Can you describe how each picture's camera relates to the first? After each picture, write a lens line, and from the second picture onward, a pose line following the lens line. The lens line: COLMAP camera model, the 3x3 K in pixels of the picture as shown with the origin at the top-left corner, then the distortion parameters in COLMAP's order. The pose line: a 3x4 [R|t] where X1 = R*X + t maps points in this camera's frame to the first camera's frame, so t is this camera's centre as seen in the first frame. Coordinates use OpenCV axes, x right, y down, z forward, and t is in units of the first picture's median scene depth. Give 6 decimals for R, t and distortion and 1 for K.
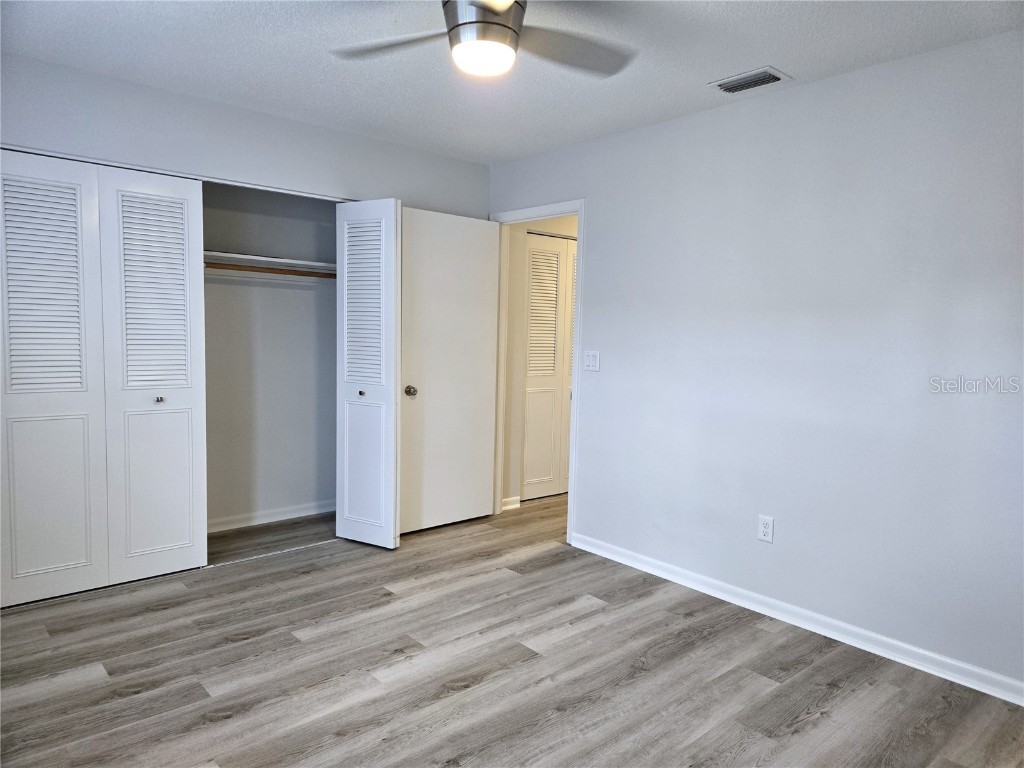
lens RADIAL K [[686.6, 0, 516.9], [0, 686.6, 386.2], [0, 0, 1]] dist [0.069730, -0.072842]
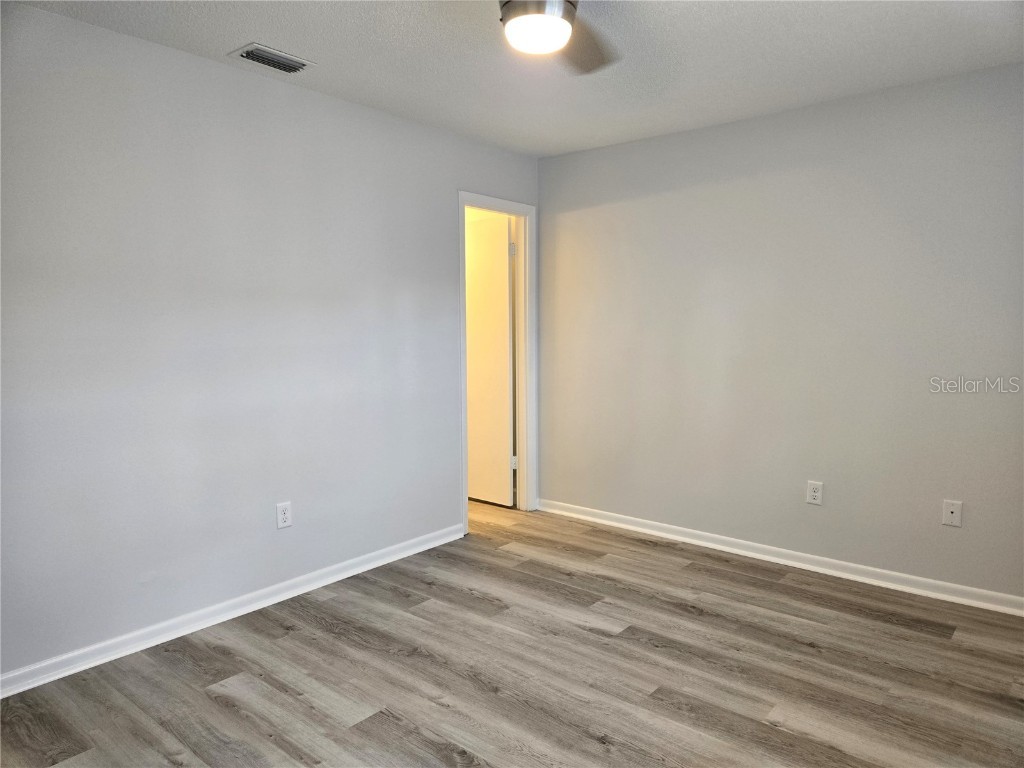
lens RADIAL K [[686.6, 0, 516.9], [0, 686.6, 386.2], [0, 0, 1]] dist [0.069730, -0.072842]
pose [[-0.148174, -0.119058, 0.981769, -0.759194], [0.089863, 0.986999, 0.133255, -0.099383], [-0.984870, 0.107969, -0.135549, 0.887508]]
